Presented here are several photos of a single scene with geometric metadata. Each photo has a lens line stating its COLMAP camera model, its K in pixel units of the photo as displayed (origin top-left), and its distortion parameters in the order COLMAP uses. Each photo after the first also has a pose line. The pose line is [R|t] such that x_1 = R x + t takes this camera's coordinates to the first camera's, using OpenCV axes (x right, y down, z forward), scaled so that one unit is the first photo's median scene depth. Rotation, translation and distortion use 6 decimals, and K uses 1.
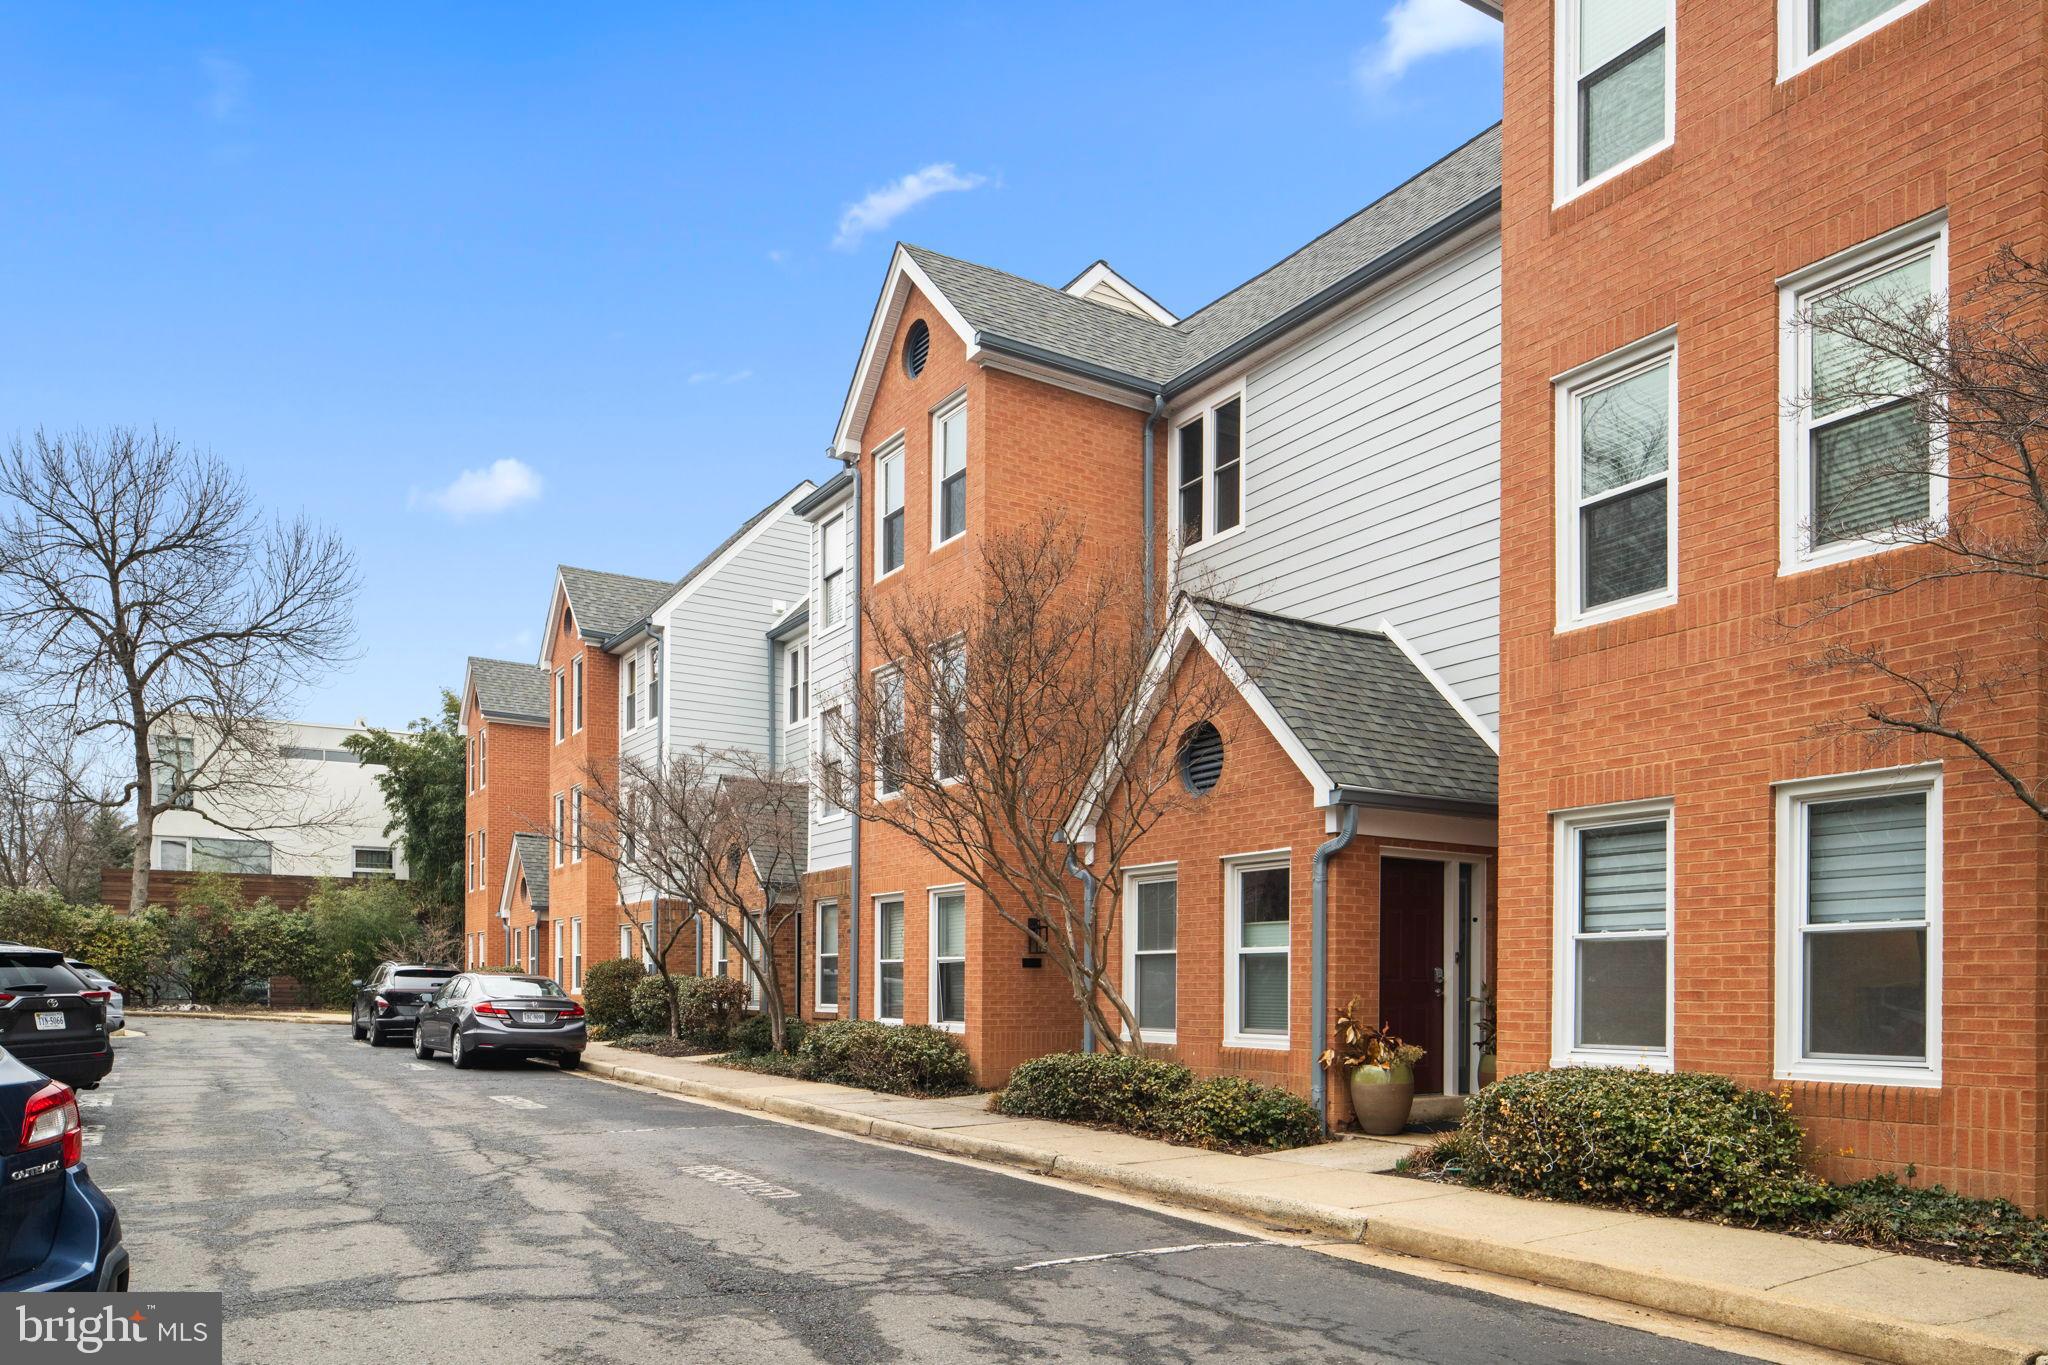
lens RADIAL K [[1311.7, 0, 1021.4], [0, 1311.7, 683.3], [0, 0, 1]] dist [-0.004337, -0.000811]
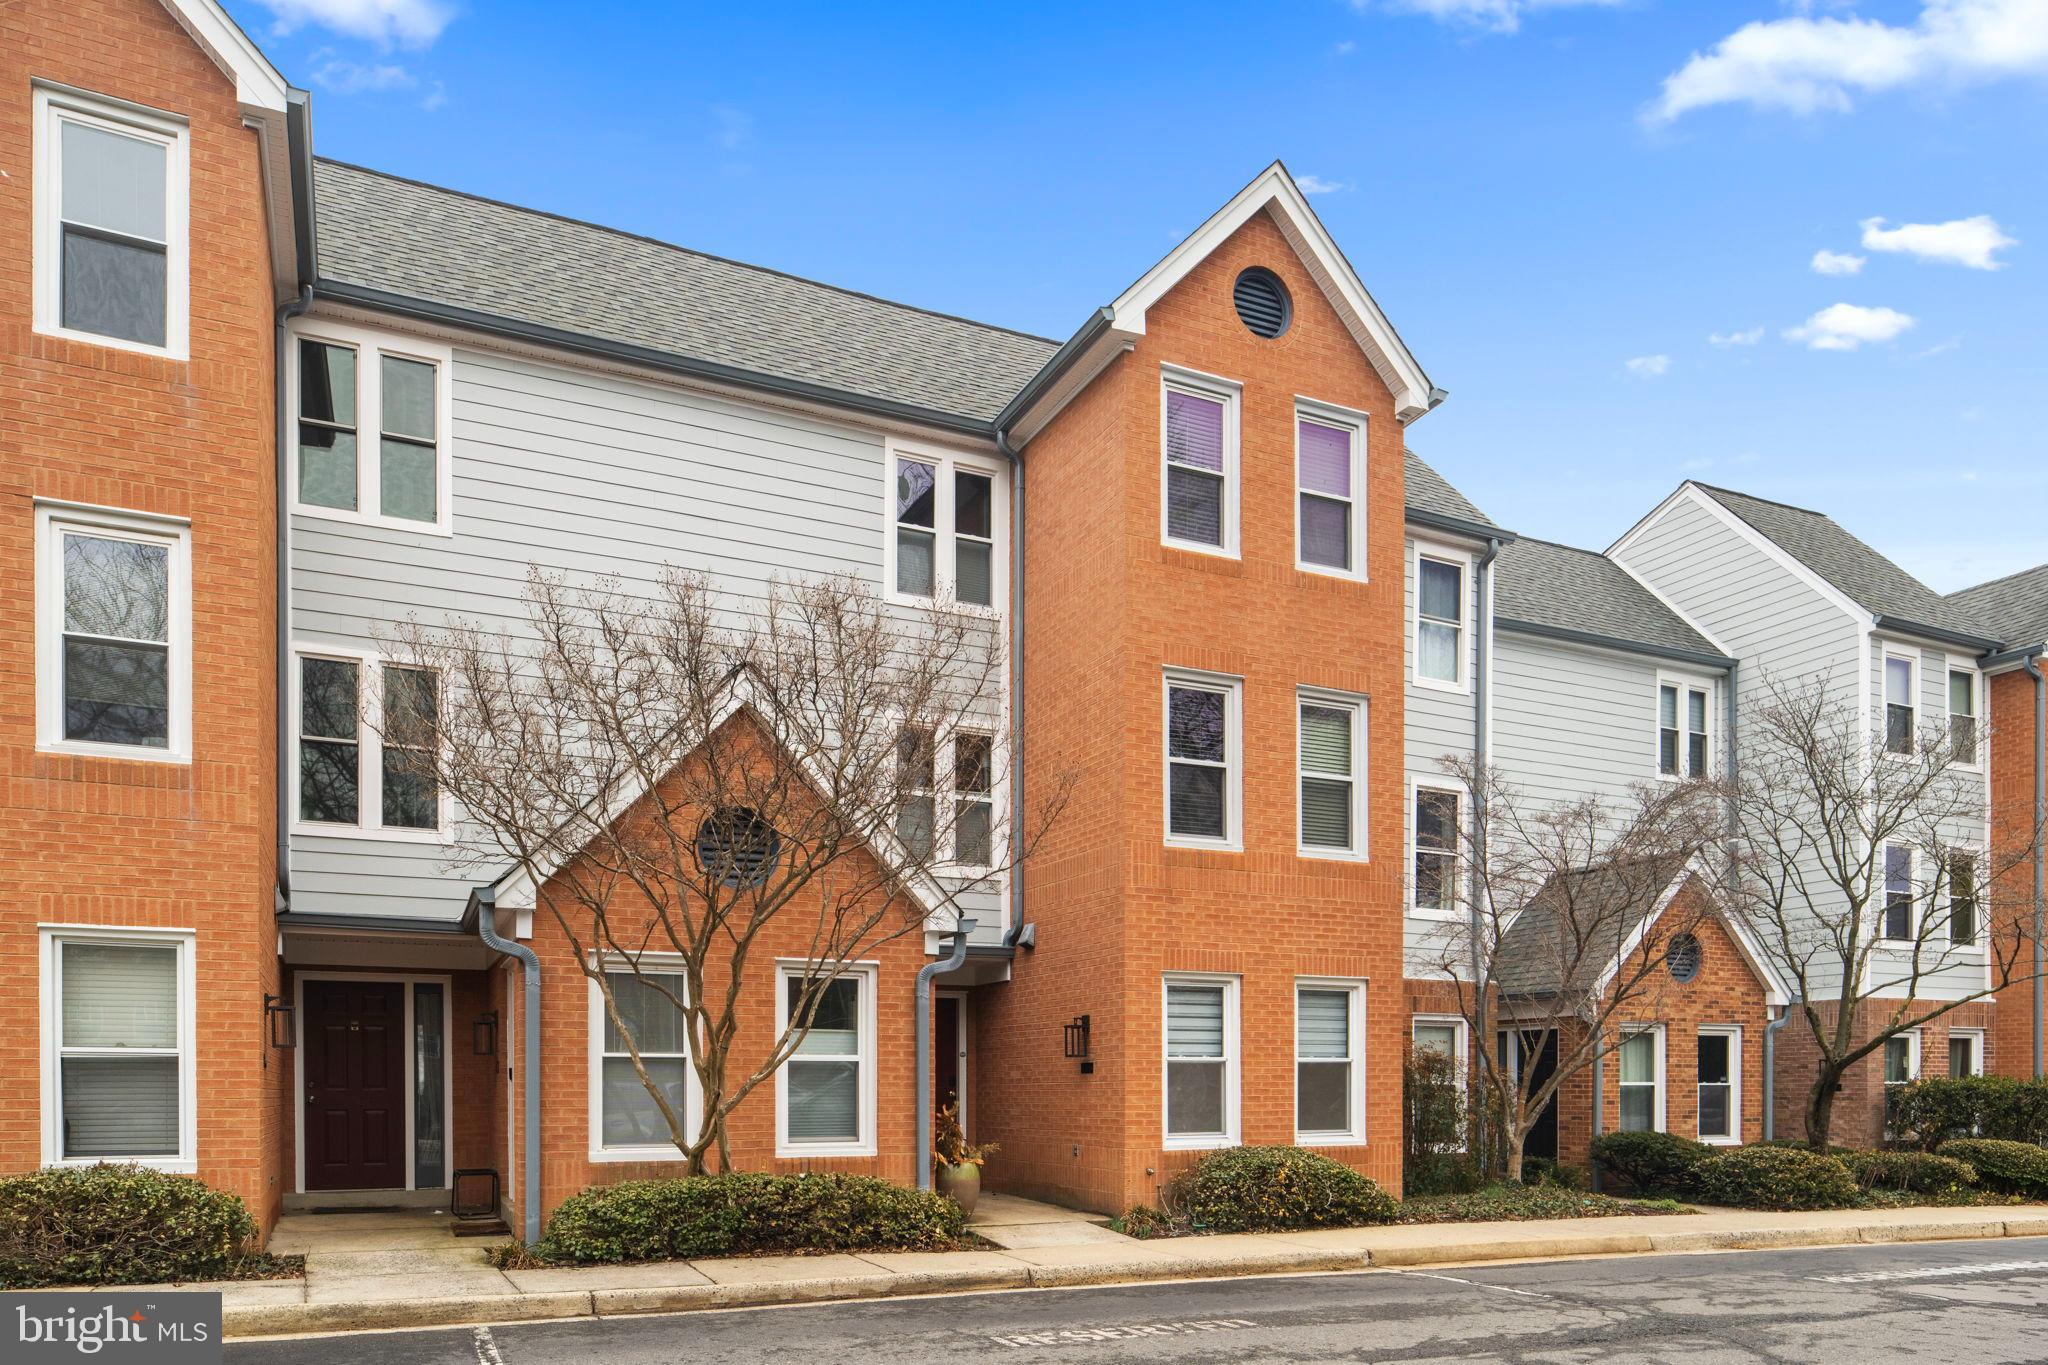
lens RADIAL K [[1384.5, 0, 1026.0], [0, 1384.5, 758.6], [0, 0, 1]] dist [-0.004832, -0.000721]
pose [[0.140908, 0.221860, 0.964843, -1.231431], [-0.223622, 0.956513, -0.187287, 0.211714], [-0.964437, -0.189370, 0.184393, 0.999587]]
